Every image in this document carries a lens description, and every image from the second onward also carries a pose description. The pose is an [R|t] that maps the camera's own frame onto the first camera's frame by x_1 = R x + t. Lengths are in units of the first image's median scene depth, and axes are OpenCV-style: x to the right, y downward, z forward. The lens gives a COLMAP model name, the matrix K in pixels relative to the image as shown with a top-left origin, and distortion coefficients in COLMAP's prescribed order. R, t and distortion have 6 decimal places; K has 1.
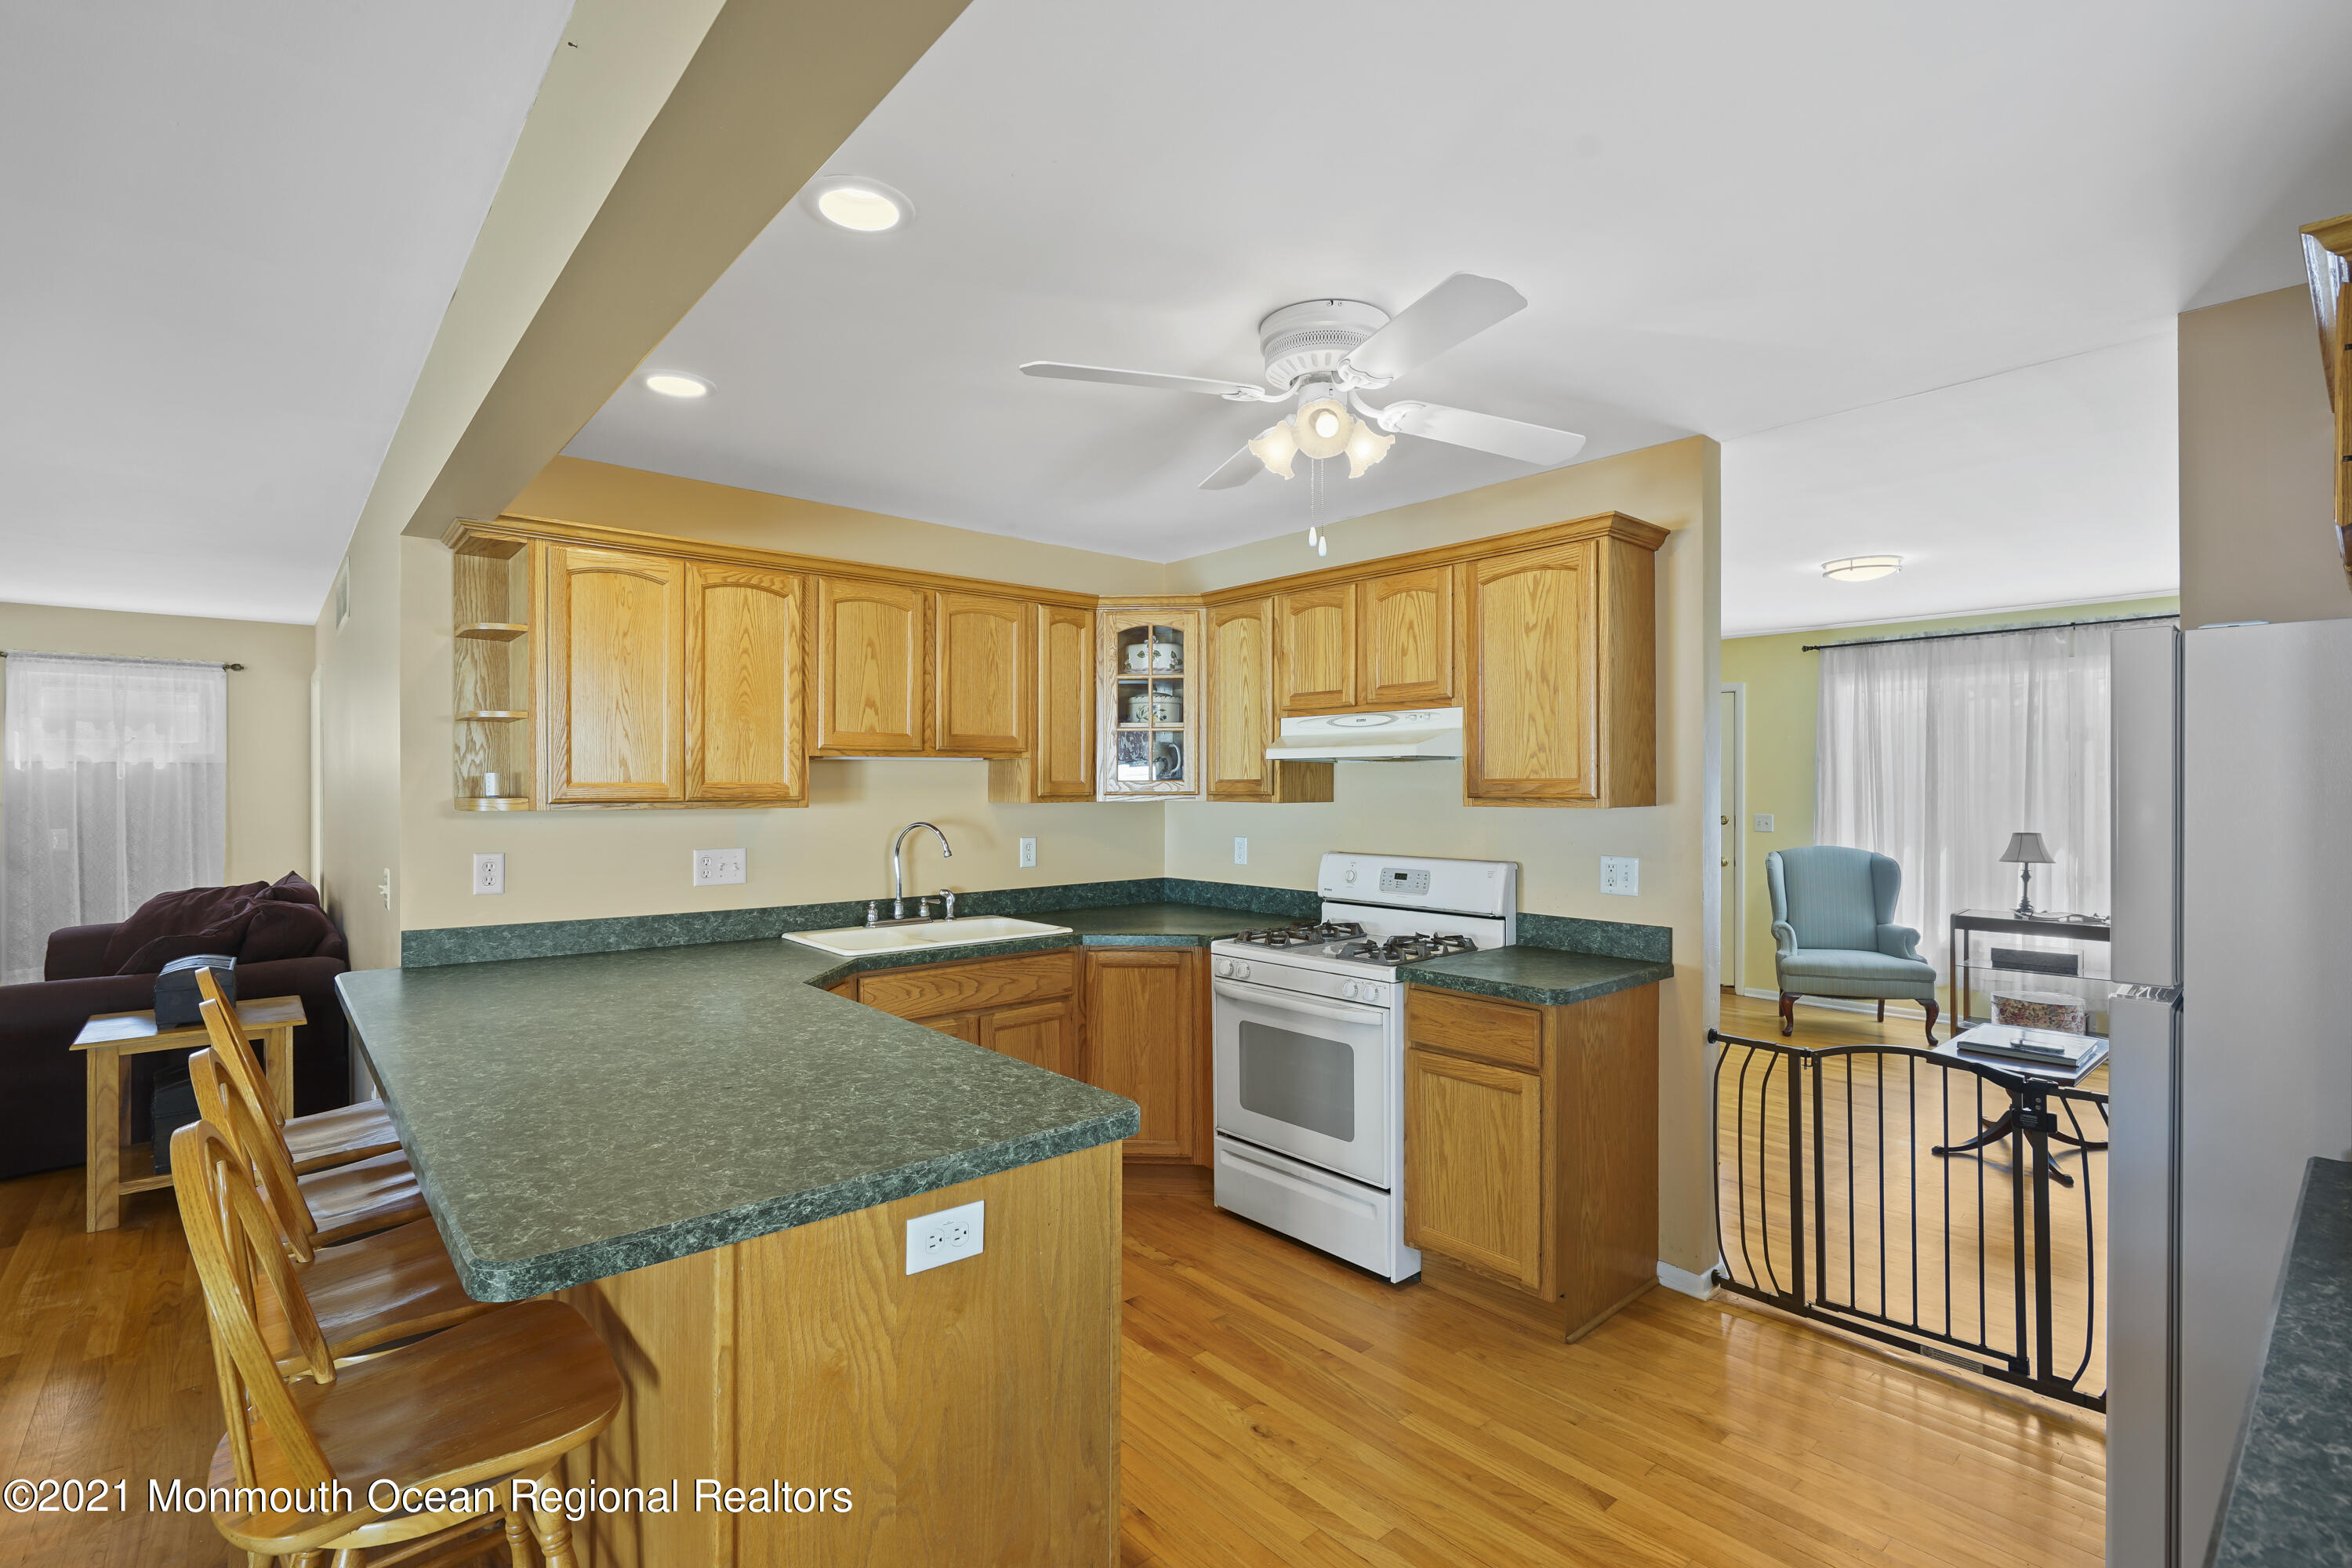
lens RADIAL K [[1061.8, 0, 1170.8], [0, 1061.8, 788.6], [0, 0, 1]] dist [-0.005663, 0.000849]
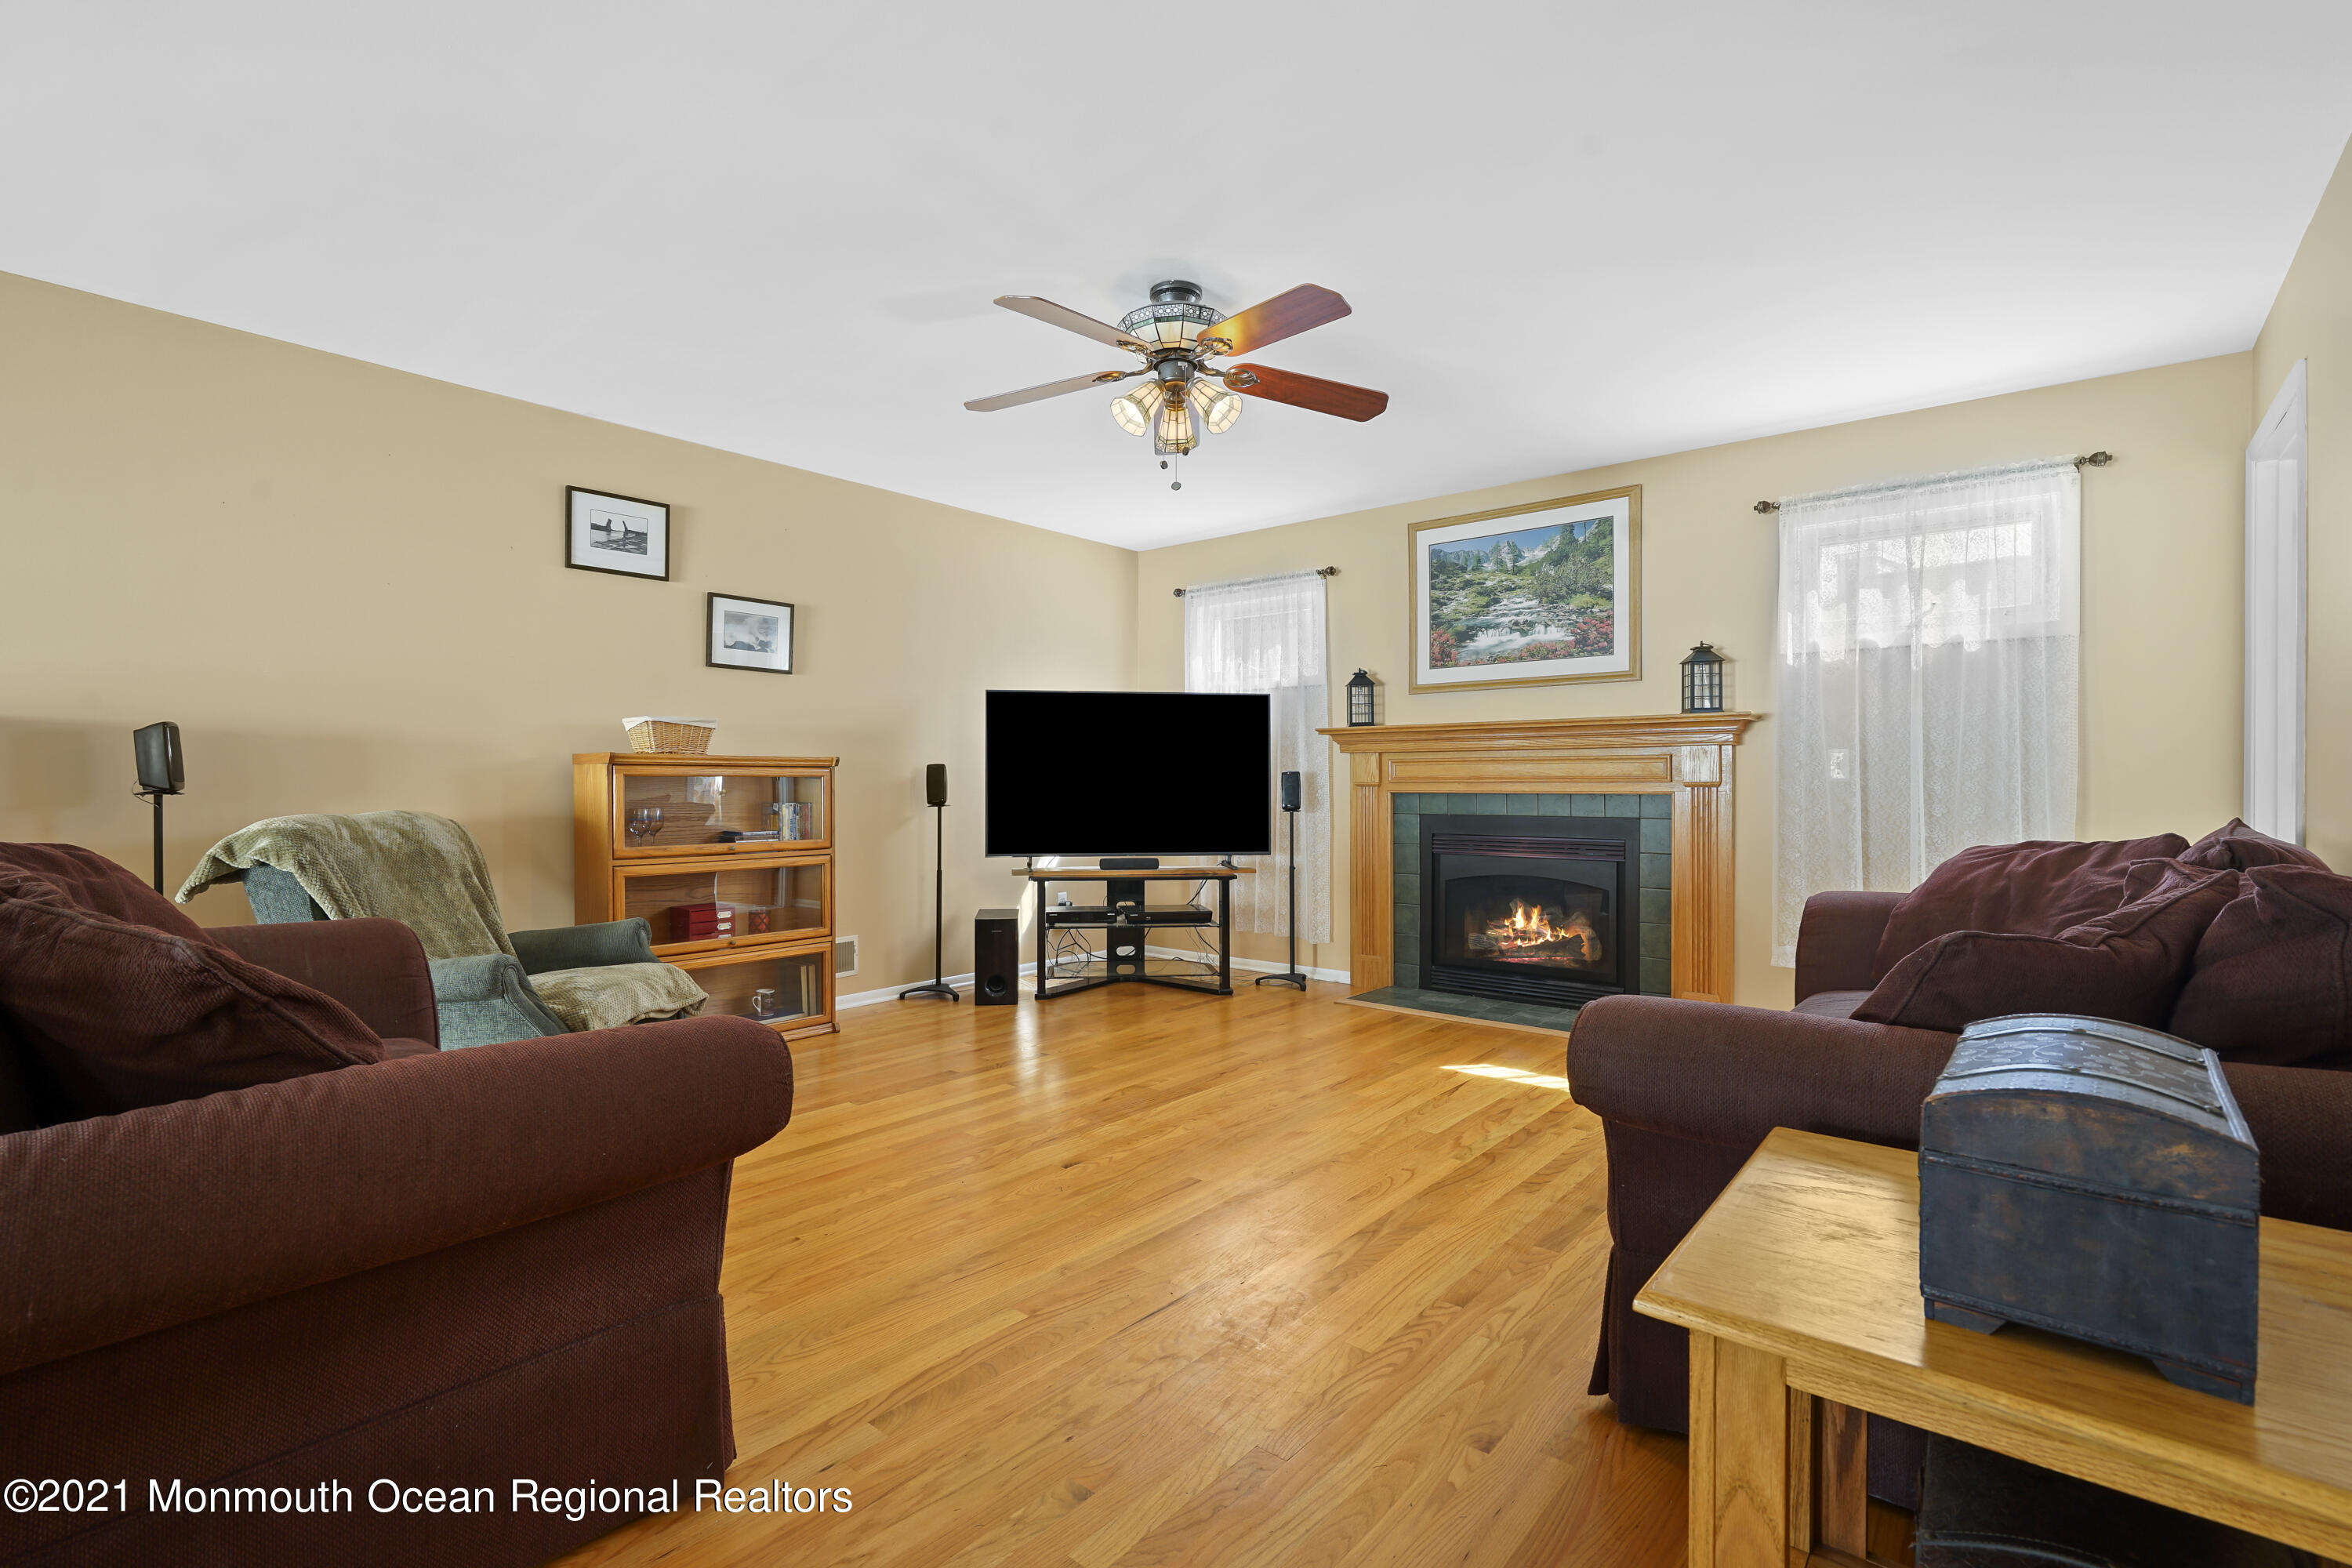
lens RADIAL K [[1072.7, 0, 1169.3], [0, 1072.7, 785.8], [0, 0, 1]] dist [-0.001663, 0.000461]
pose [[0.159375, 0.003263, -0.987213, -0.699155], [-0.004934, 0.999985, 0.002509, 0.099984], [0.987206, 0.004471, 0.159389, 0.740411]]
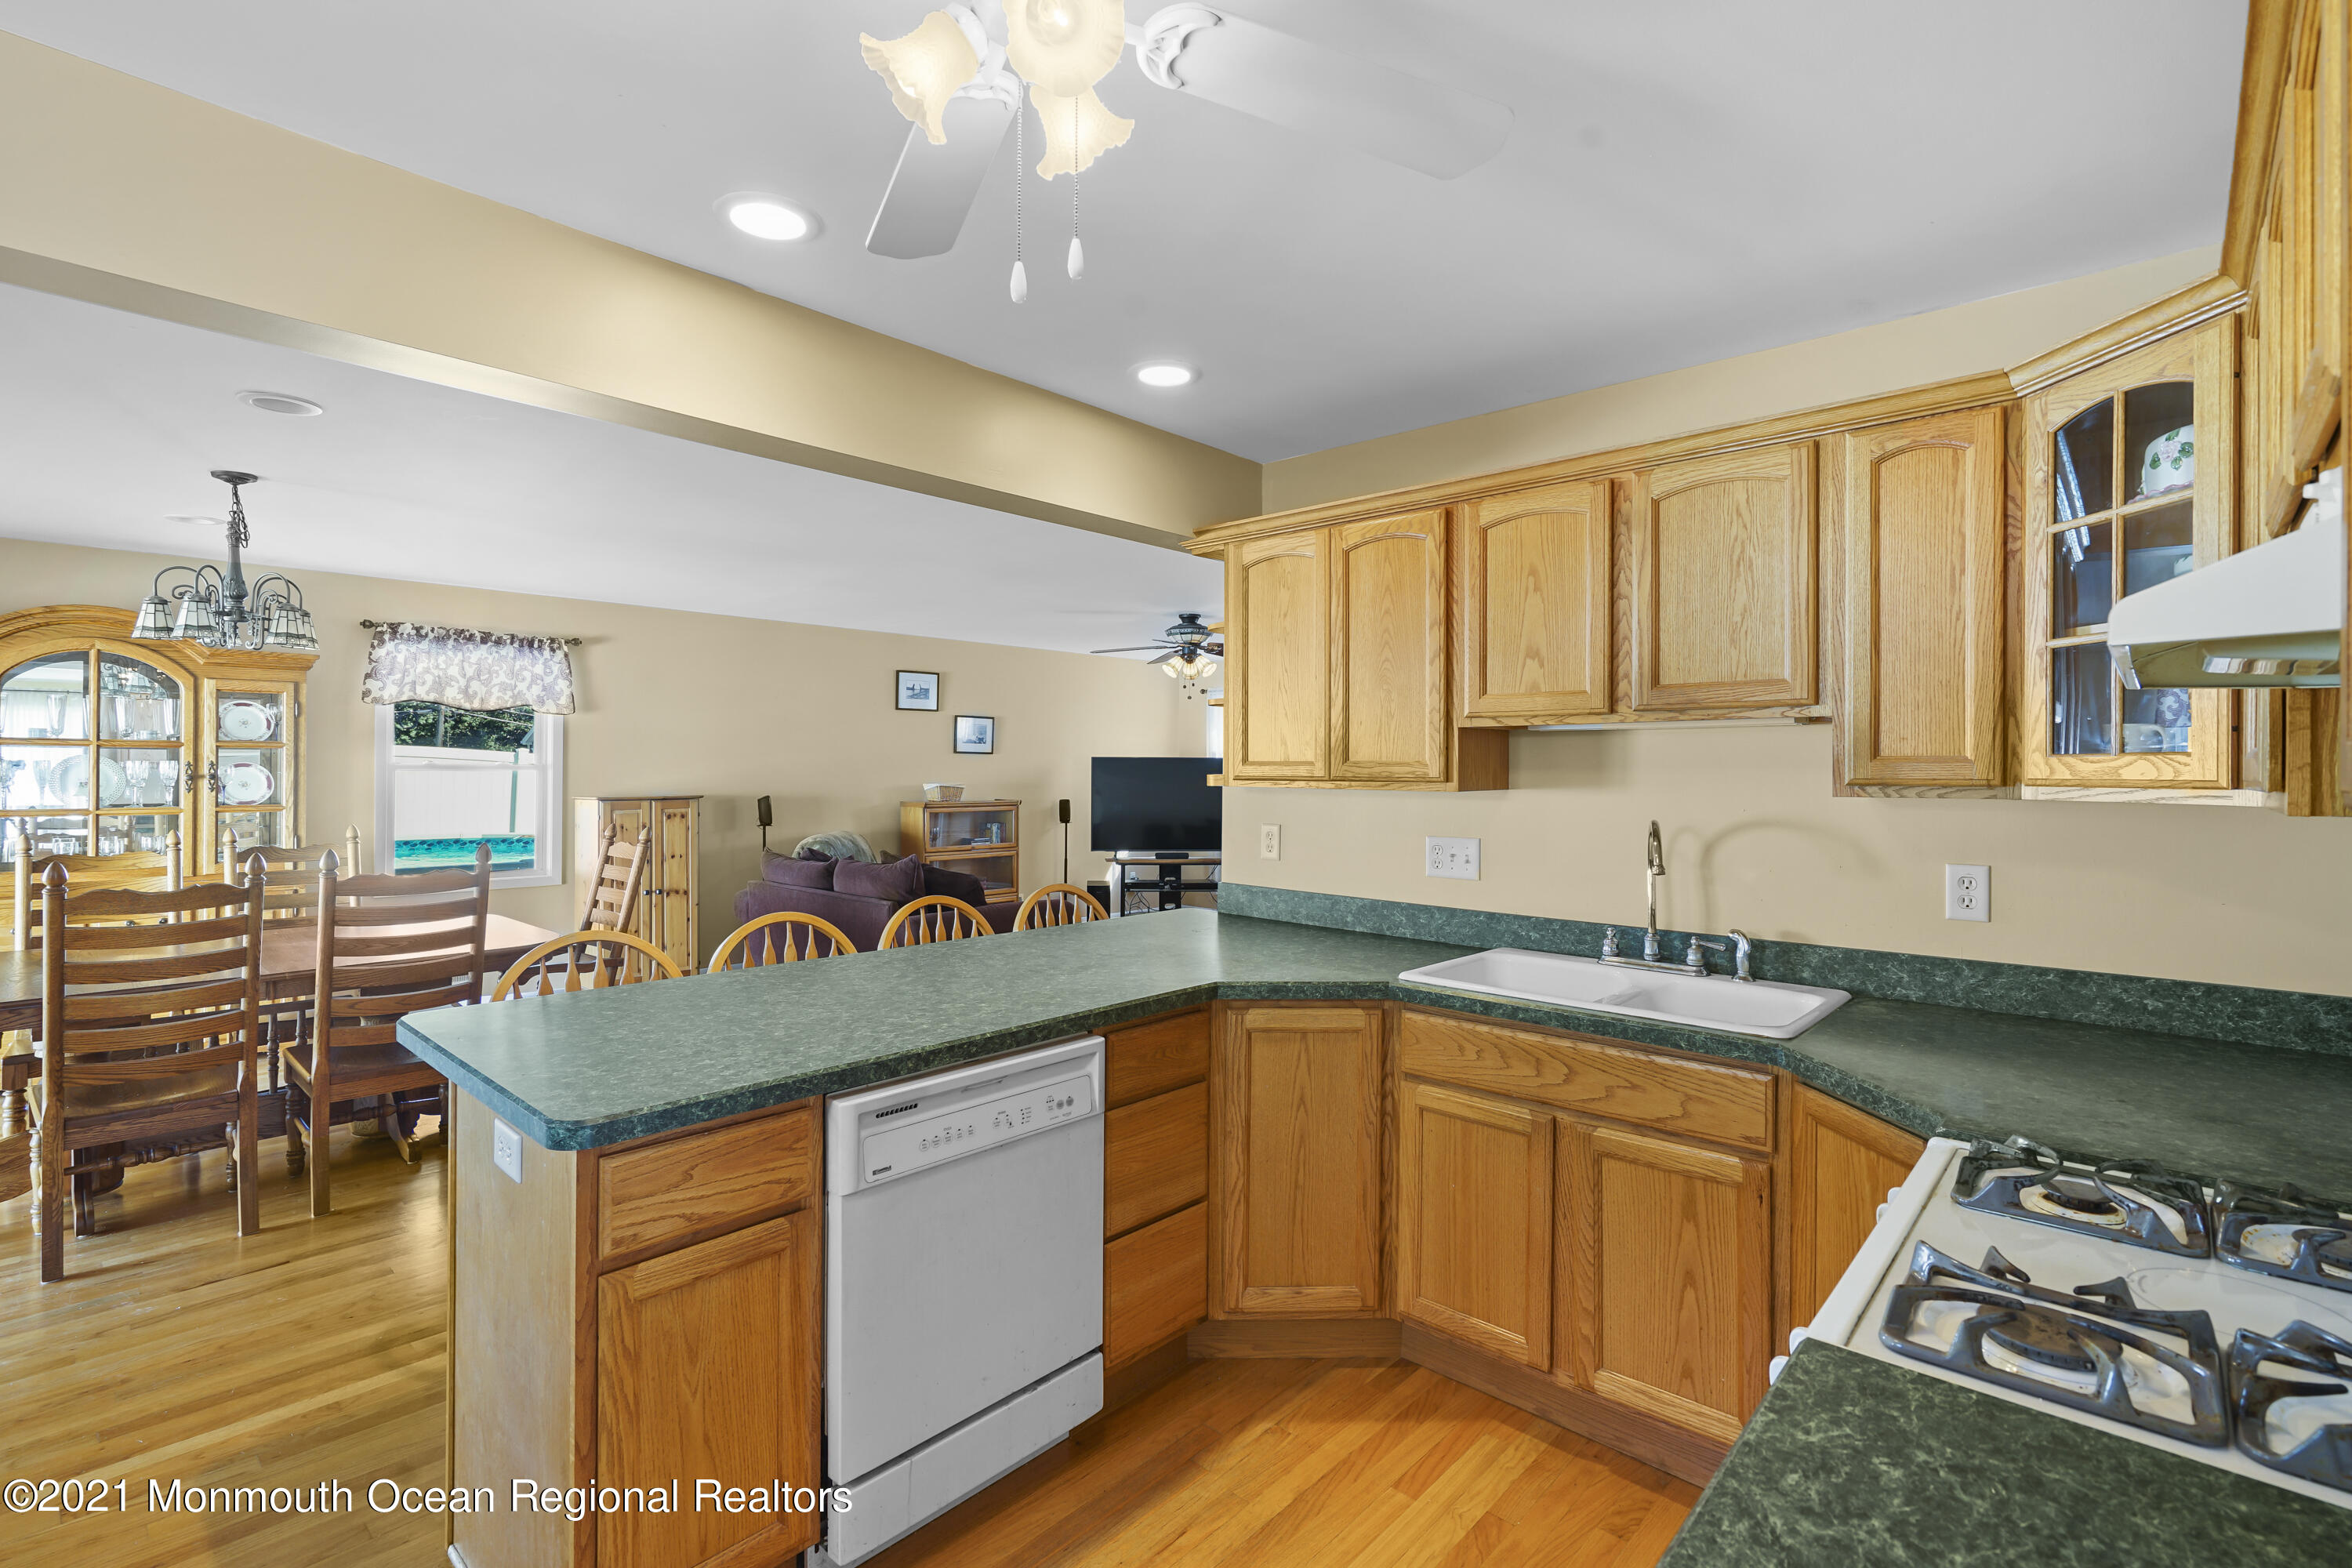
lens RADIAL K [[1080.6, 0, 1172.6], [0, 1080.6, 767.3], [0, 0, 1]] dist [-0.001085, 0.000708]
pose [[0.114651, 0.000154, -0.993406, 0.406498], [-0.008876, 0.999960, -0.000870, 0.001877], [0.993366, 0.008918, 0.114648, 0.624291]]
